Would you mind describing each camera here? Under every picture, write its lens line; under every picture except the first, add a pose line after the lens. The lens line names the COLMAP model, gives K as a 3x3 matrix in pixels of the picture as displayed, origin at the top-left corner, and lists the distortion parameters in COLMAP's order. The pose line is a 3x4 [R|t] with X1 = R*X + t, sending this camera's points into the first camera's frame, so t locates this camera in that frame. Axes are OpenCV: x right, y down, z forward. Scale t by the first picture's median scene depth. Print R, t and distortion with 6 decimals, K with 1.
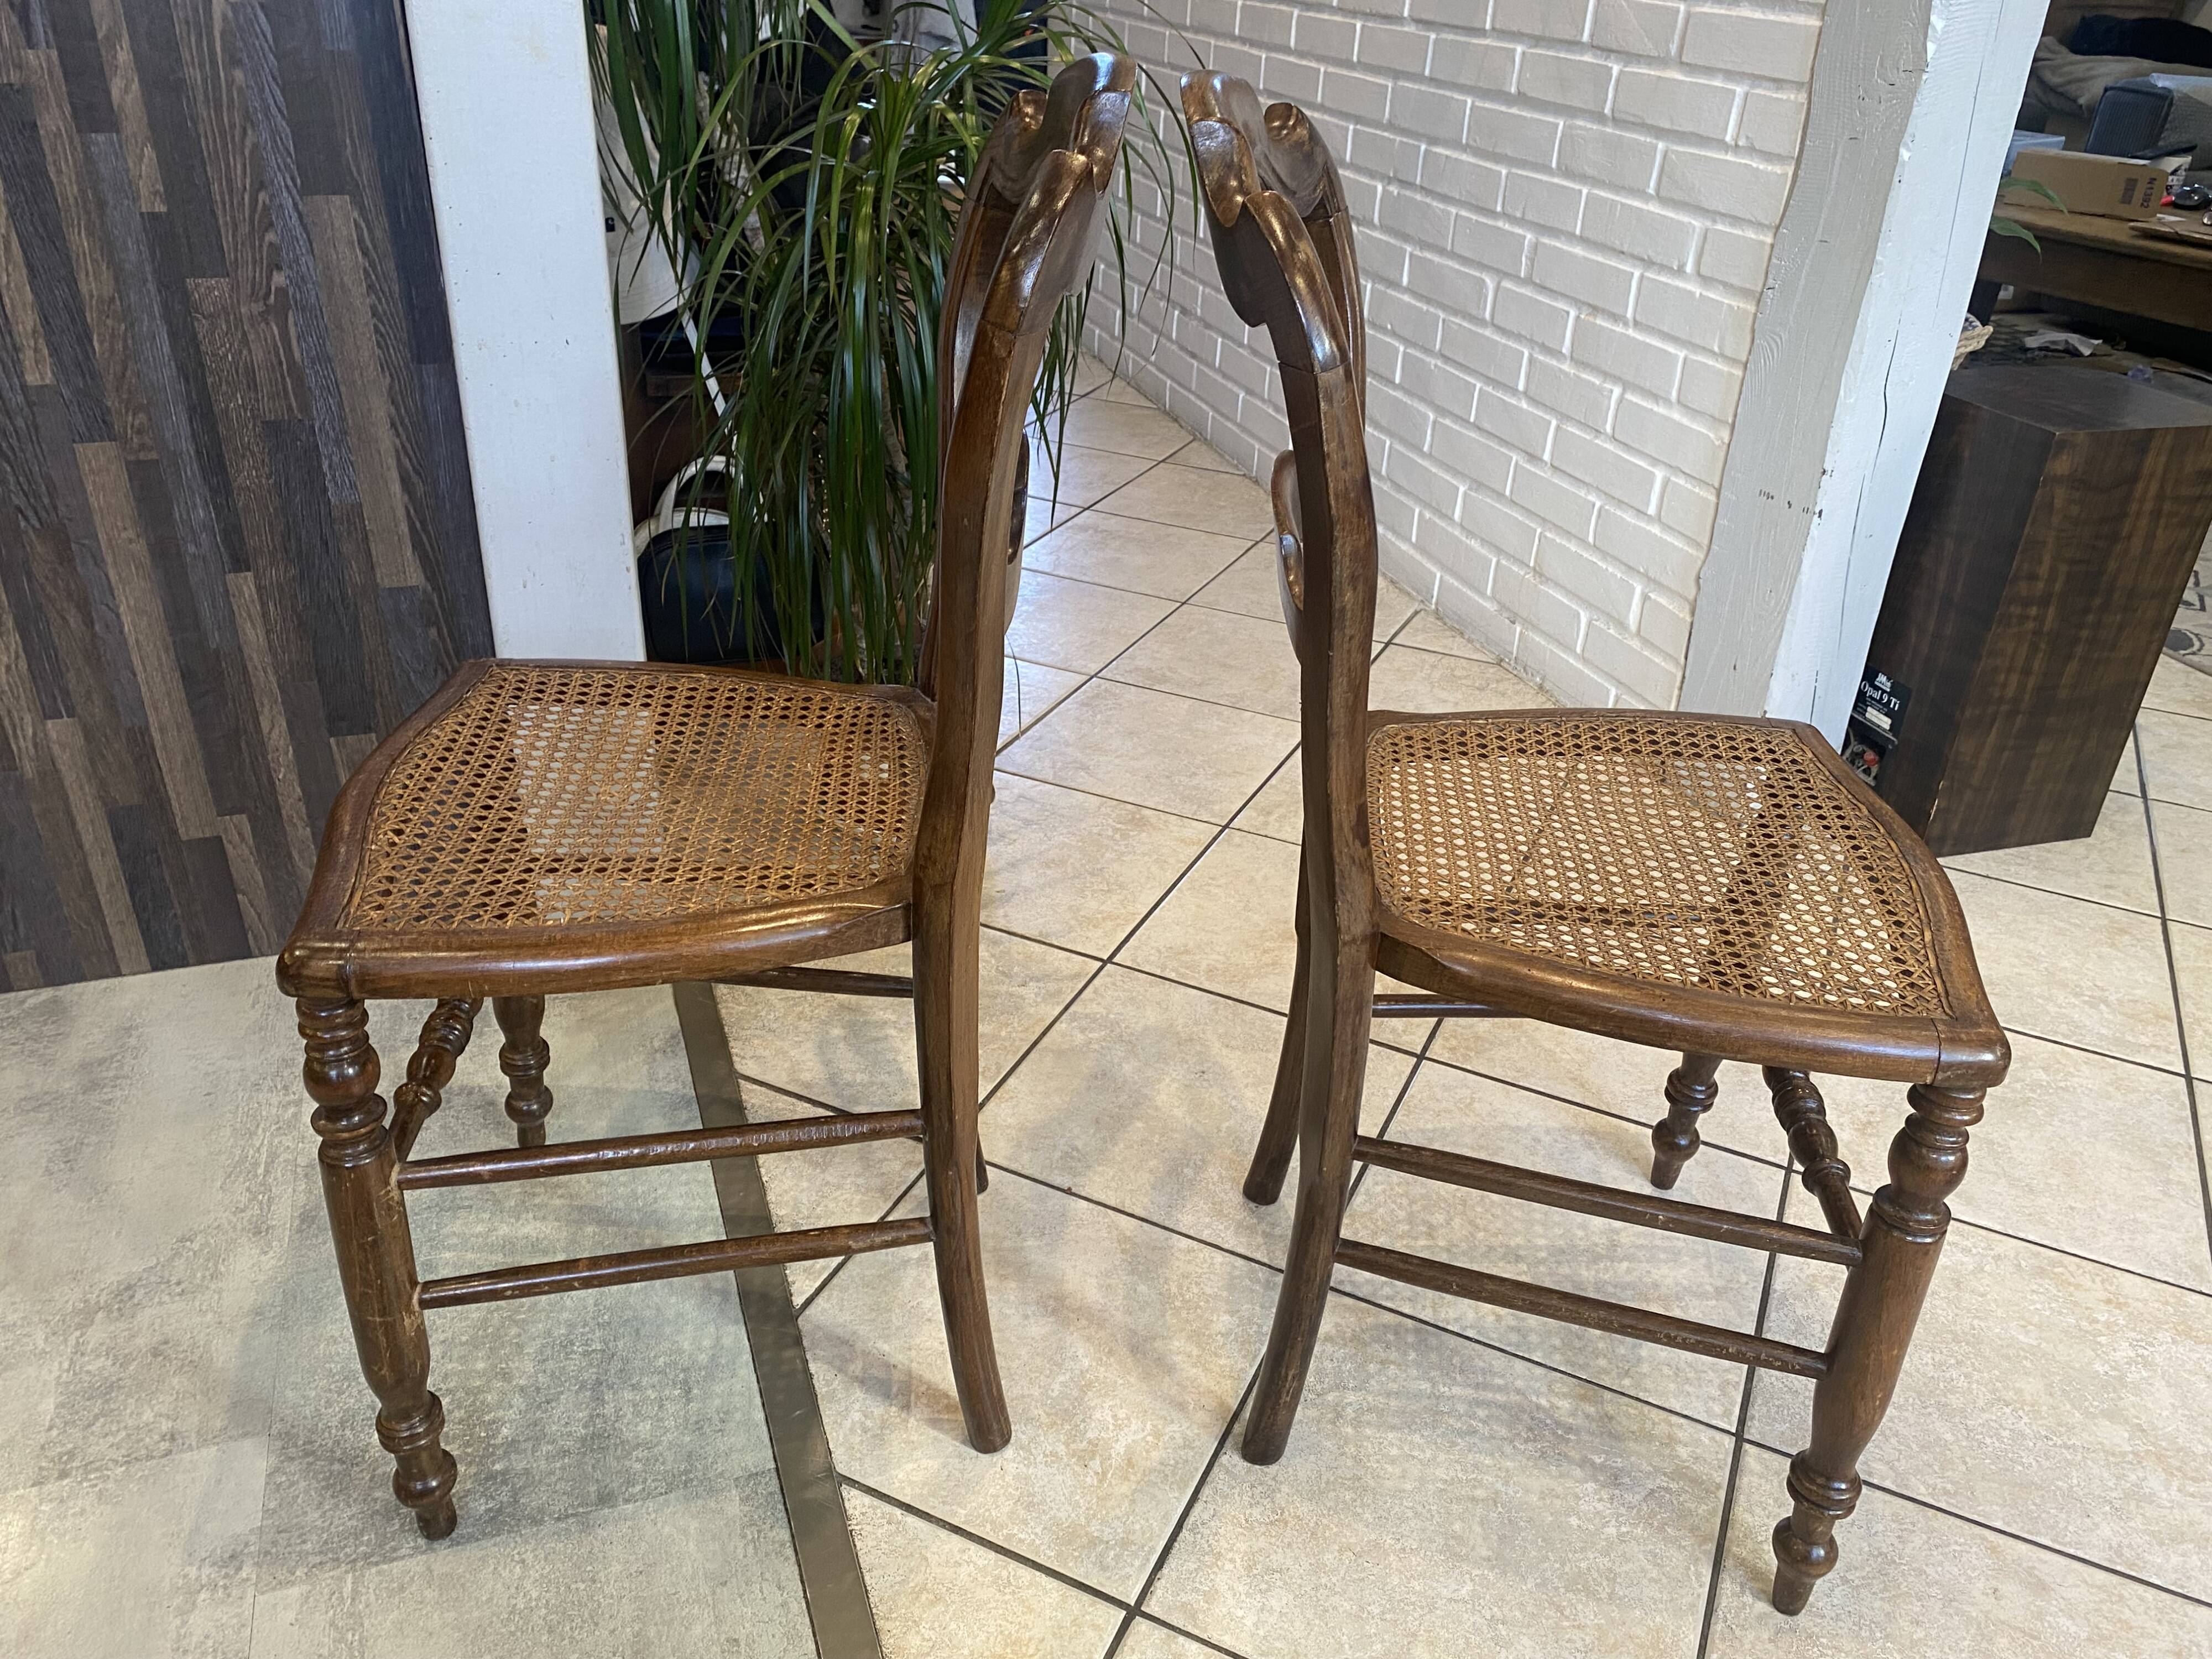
lens RADIAL K [[1694.2, 0, 1105.9], [0, 1694.2, 840.1], [0, 0, 1]] dist [0.027695, -0.028433]
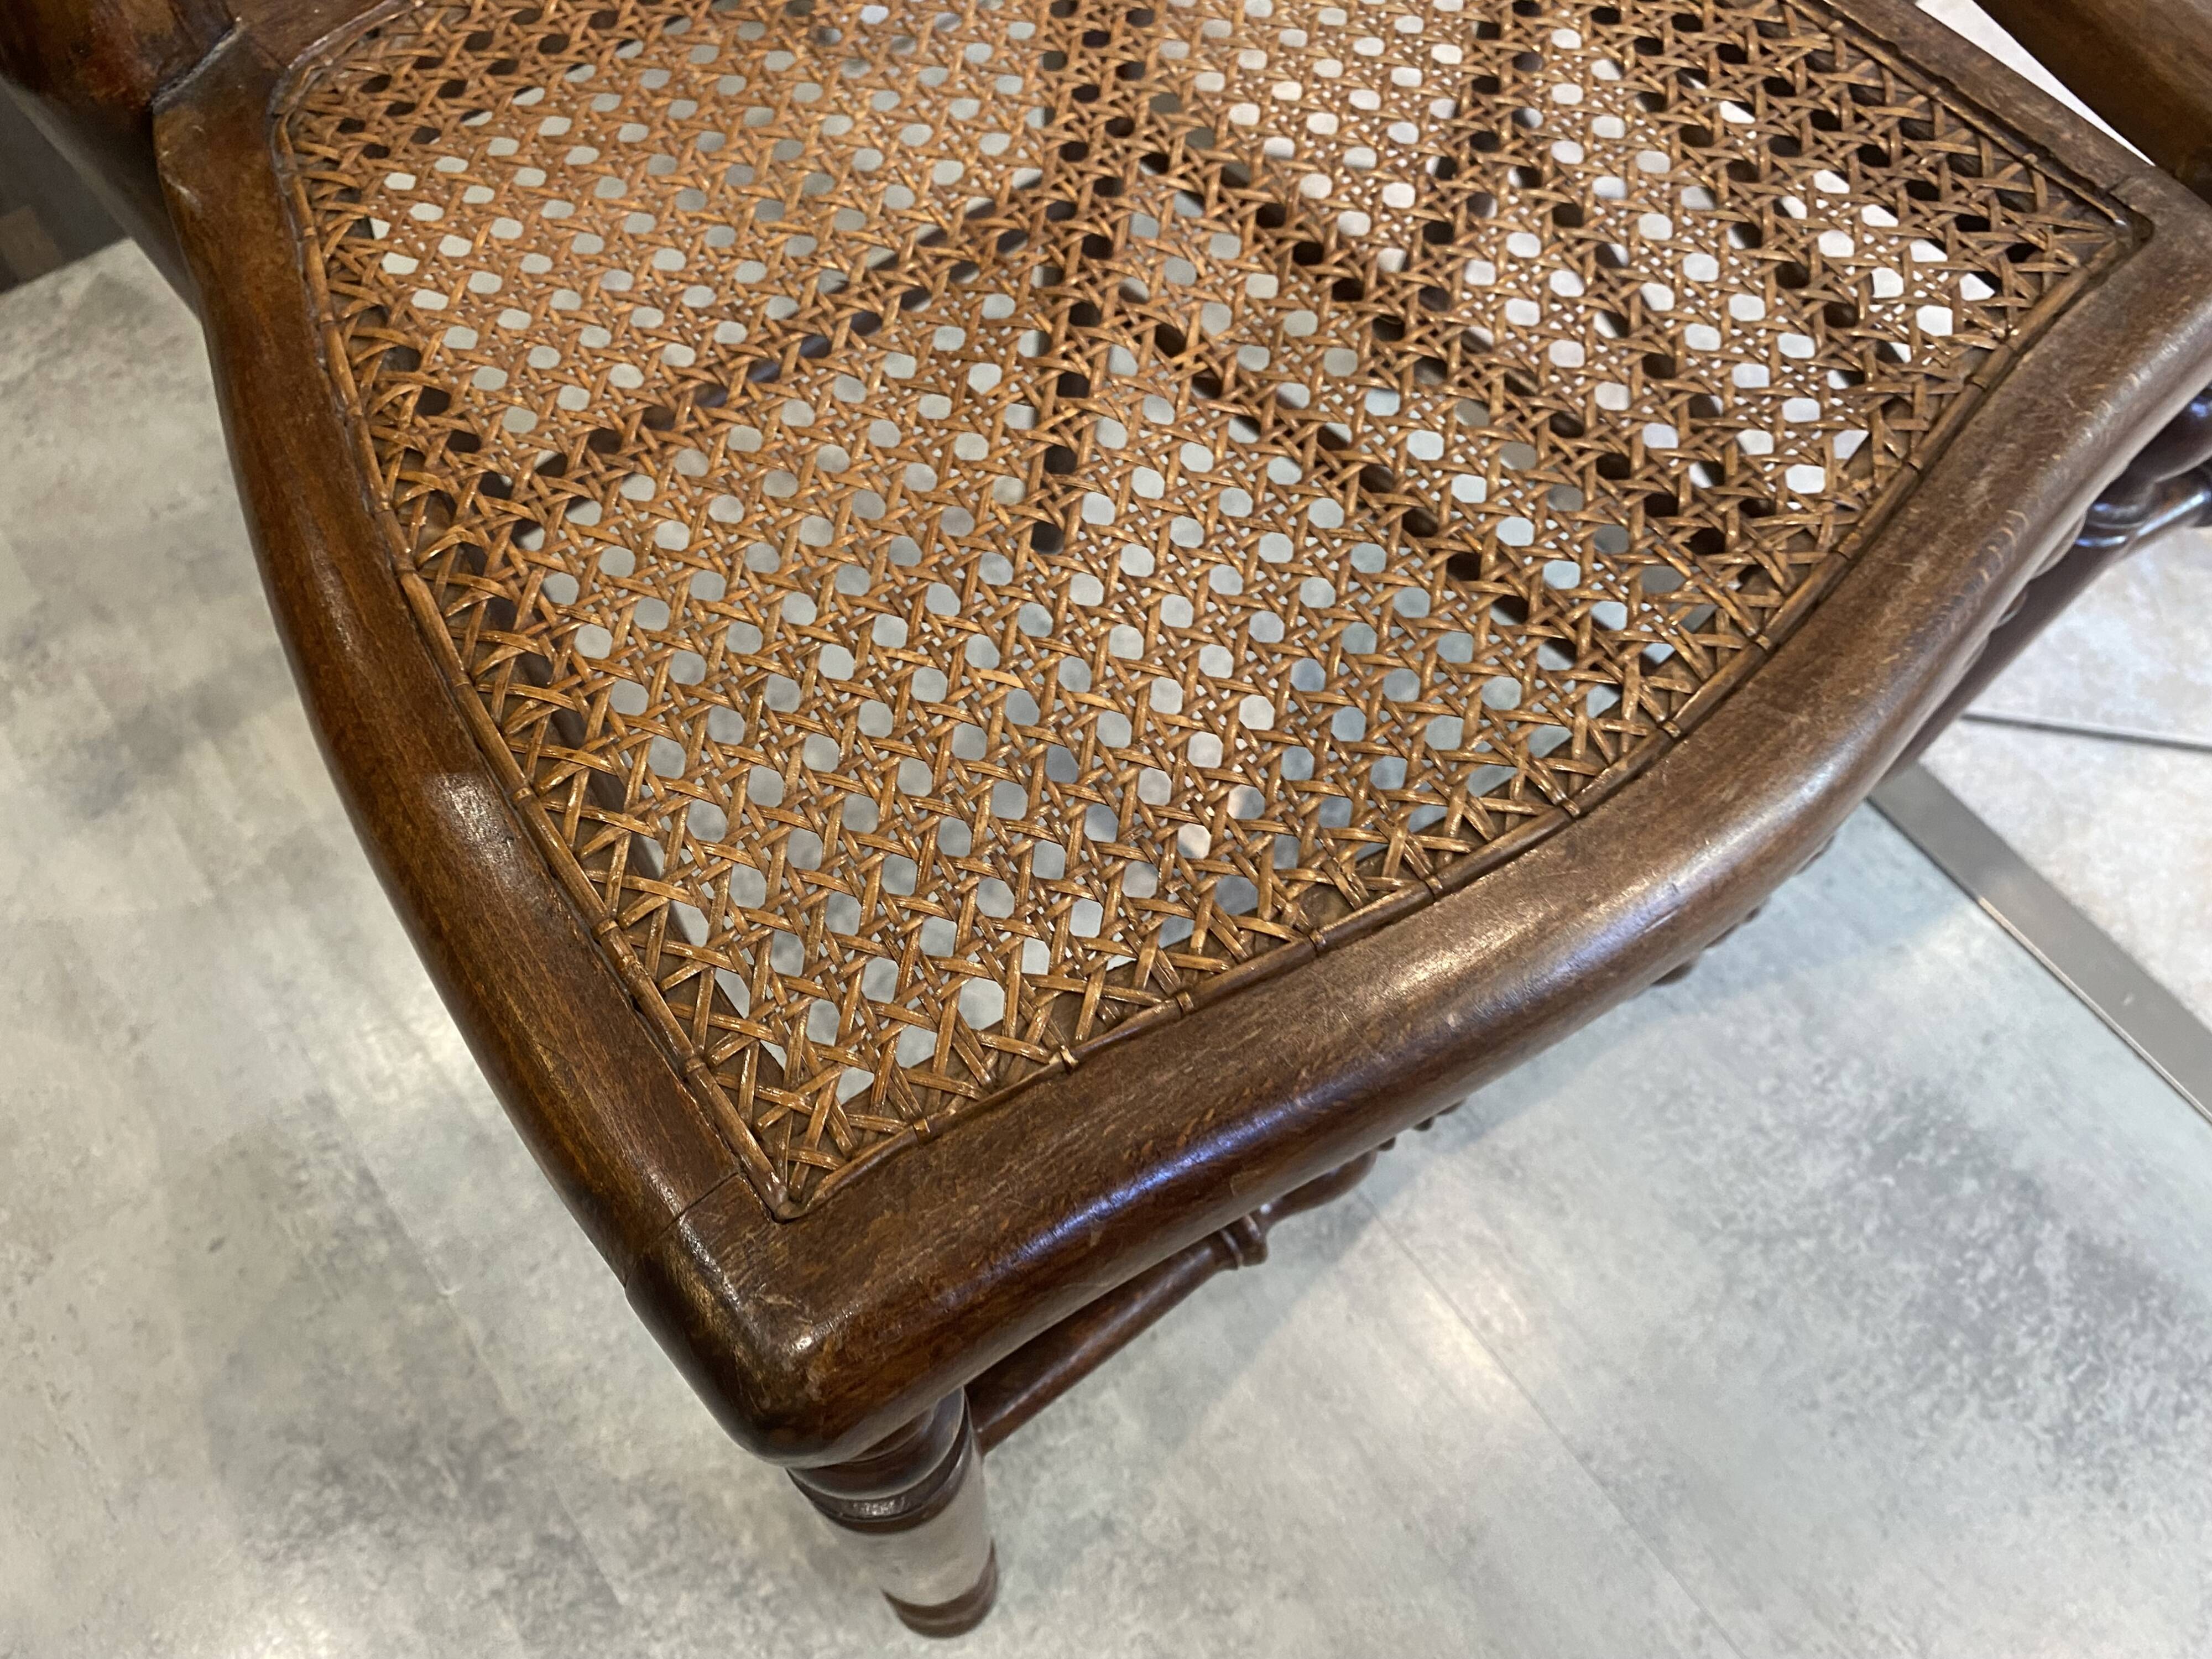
lens RADIAL K [[1694.2, 0, 1114.0], [0, 1694.2, 828.2], [0, 0, 1]] dist [0.027695, -0.028433]
pose [[0.952598, -0.276015, 0.127959, -0.438972], [0.155171, 0.802573, 0.576020, -0.043040], [-0.261686, -0.528860, 0.807358, 0.354068]]
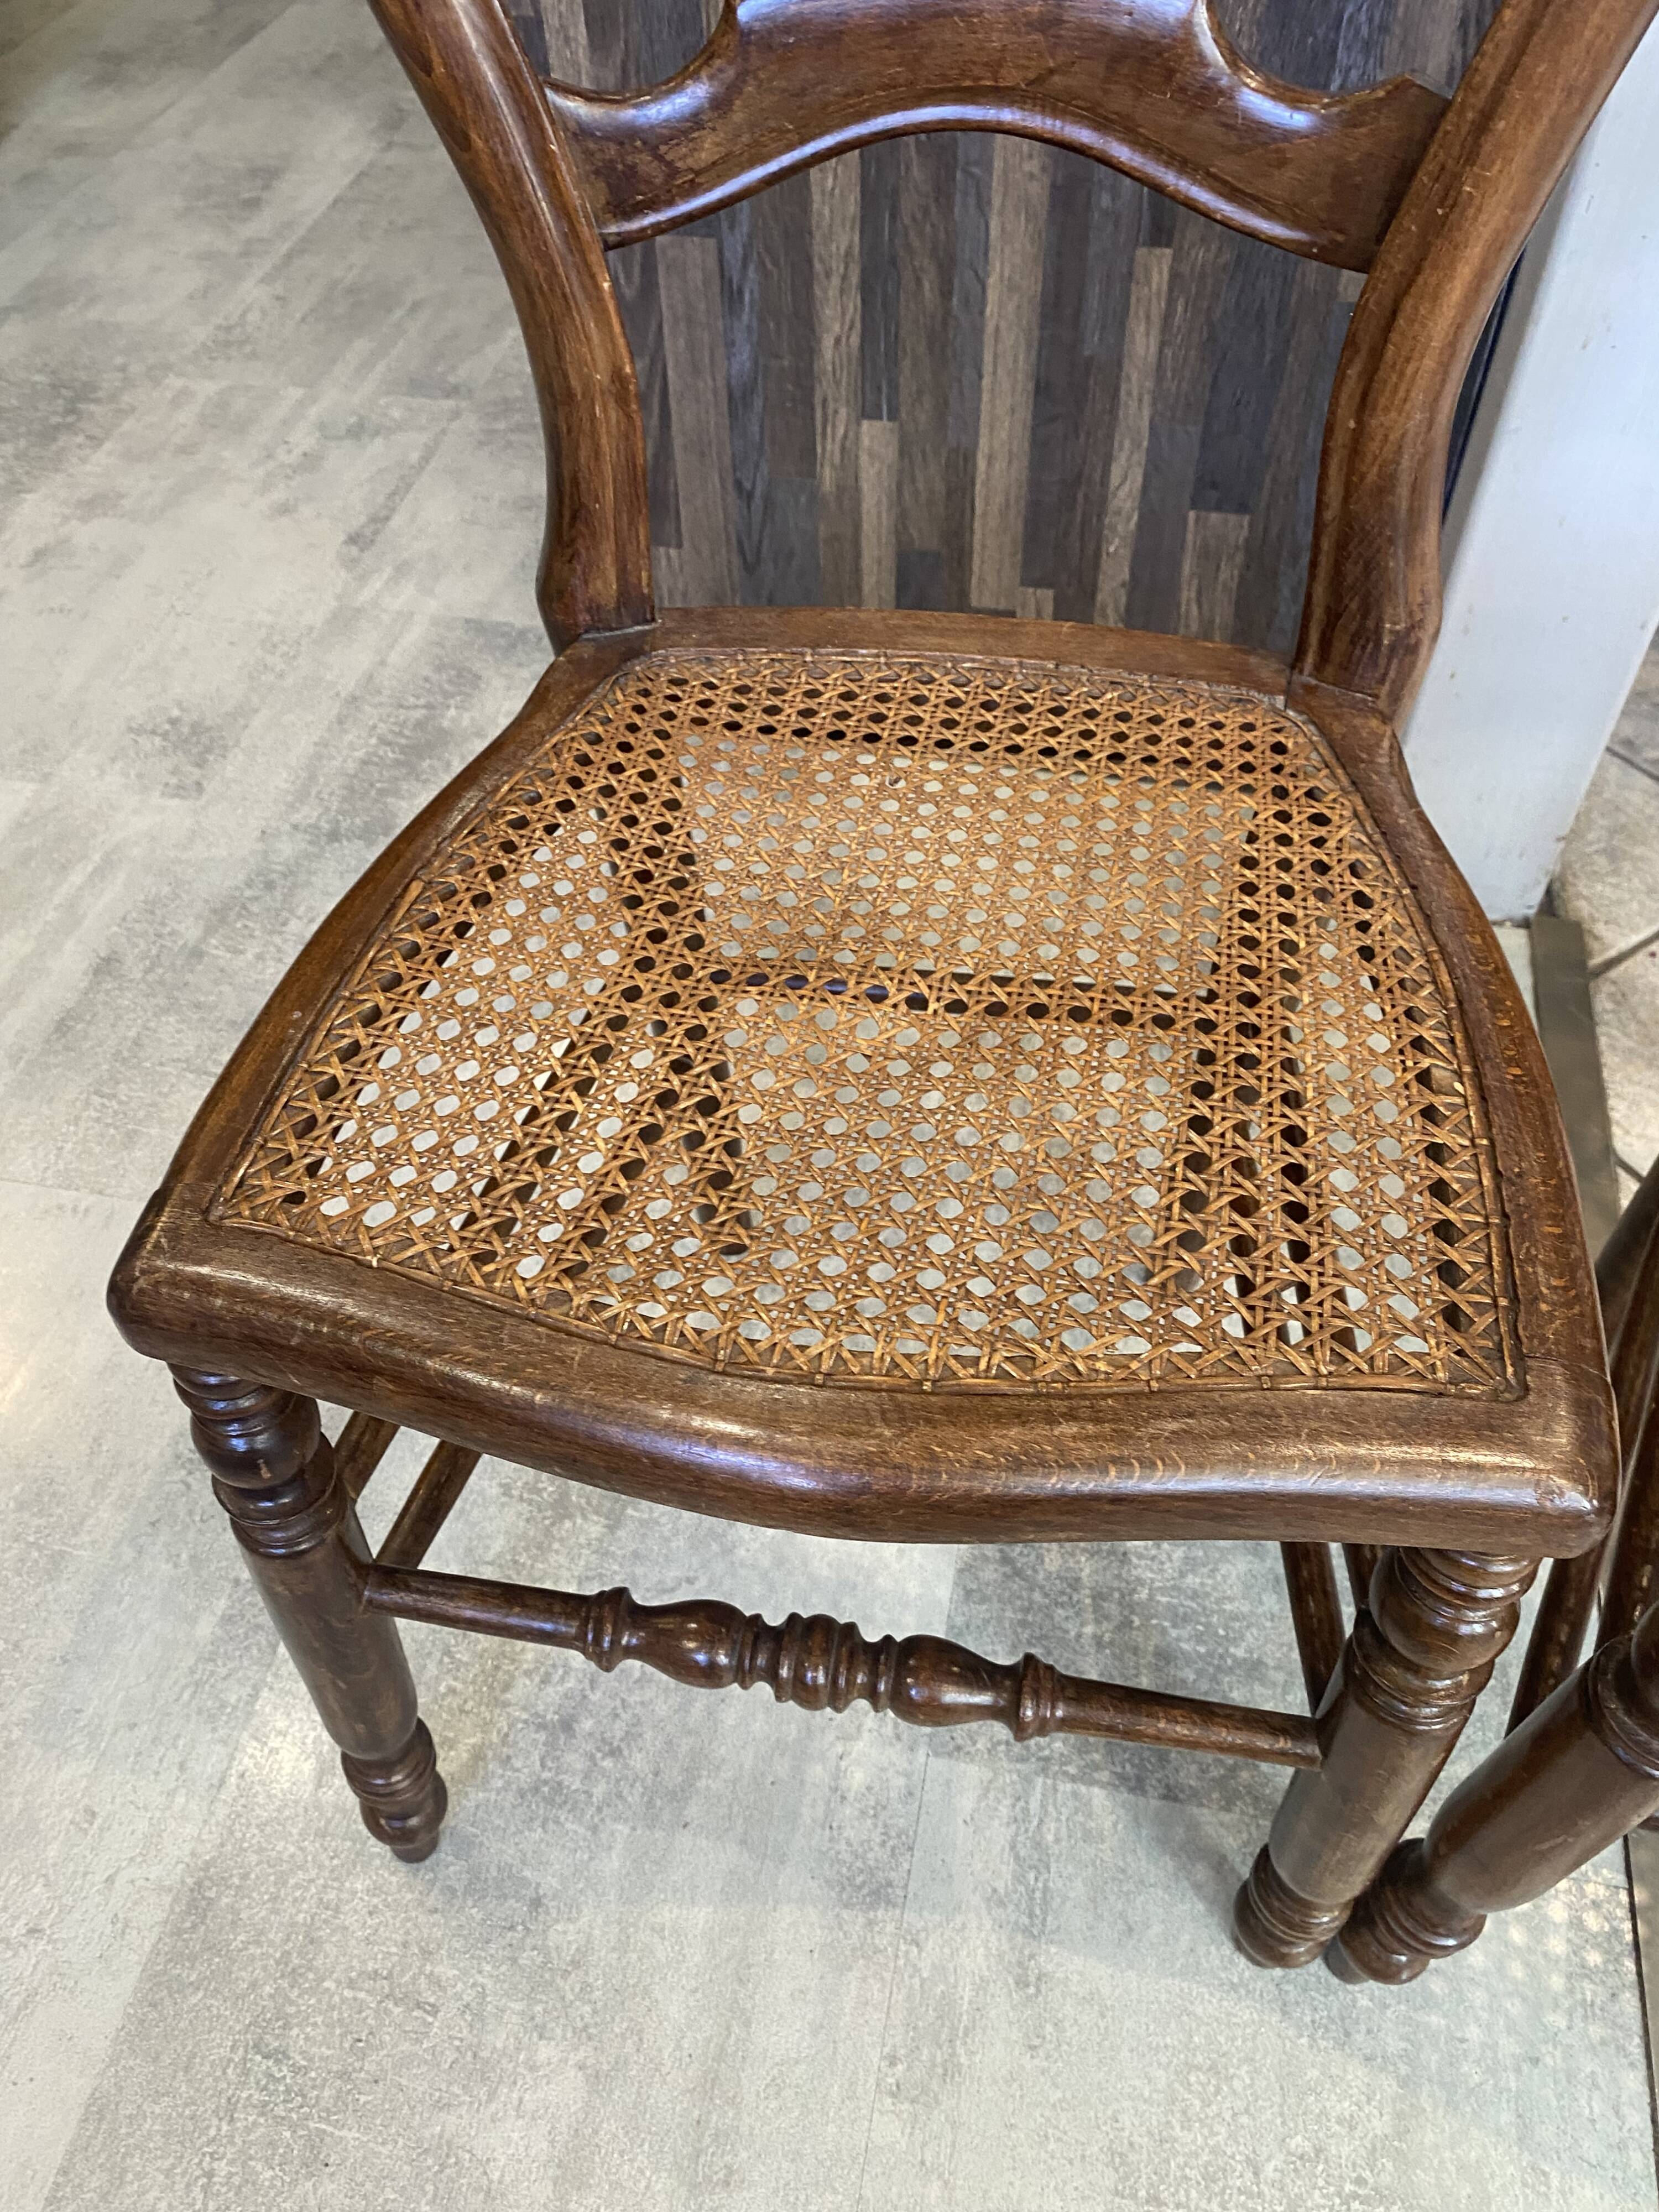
lens RADIAL K [[1694.2, 0, 810.1], [0, 1694.2, 1099.2], [0, 0, 1]] dist [0.027695, -0.028433]
pose [[0.858518, 0.348885, -0.375801, -0.251857], [-0.204358, 0.904937, 0.373266, -0.074418], [0.470303, -0.243658, 0.848201, 0.274352]]
